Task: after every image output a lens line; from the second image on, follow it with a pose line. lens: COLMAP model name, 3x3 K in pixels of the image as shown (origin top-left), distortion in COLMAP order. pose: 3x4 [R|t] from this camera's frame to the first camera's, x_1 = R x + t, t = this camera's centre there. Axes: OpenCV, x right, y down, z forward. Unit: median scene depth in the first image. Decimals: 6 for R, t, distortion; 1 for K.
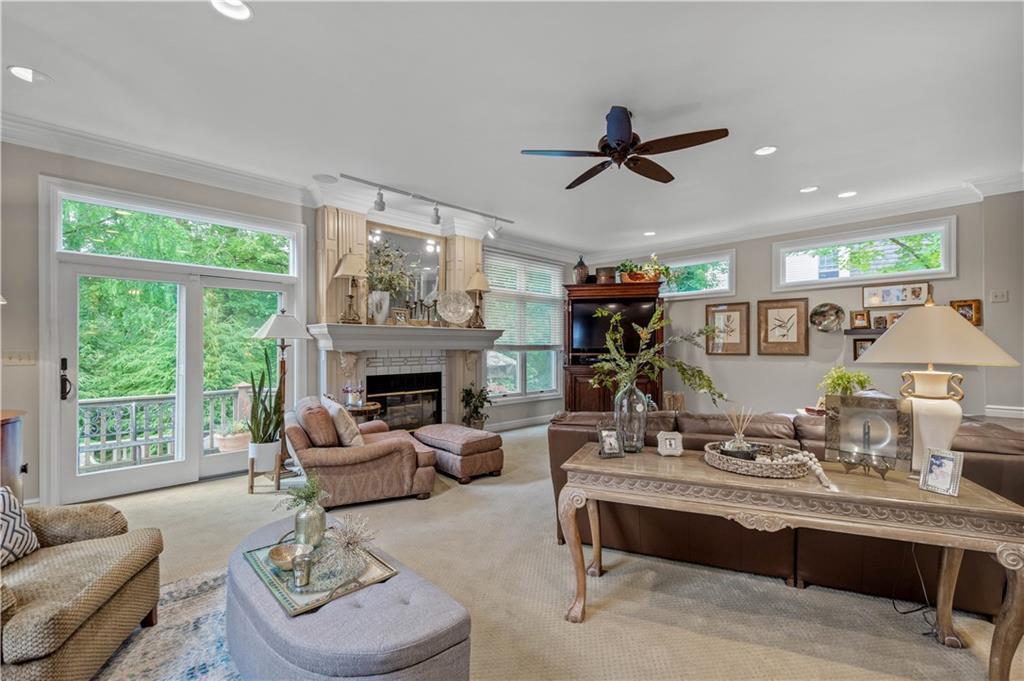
lens RADIAL K [[443.3, 0, 515.3], [0, 443.3, 345.1], [0, 0, 1]] dist [0.000577, 0.000048]
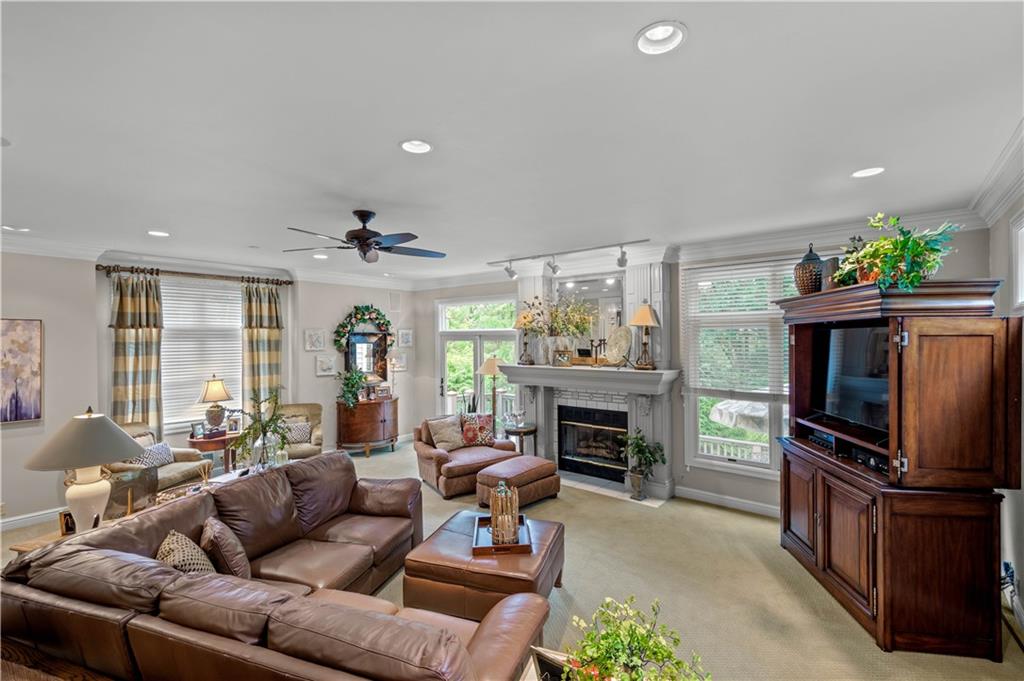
lens RADIAL K [[461.0, 0, 512.0], [0, 461.0, 340.5], [0, 0, 1]] dist [0.001140, 0.000048]
pose [[0.117597, -0.000645, -0.993061, 0.832031], [0.001617, 0.999999, -0.000458, -0.098638], [0.993060, -0.001552, 0.117598, 0.678645]]
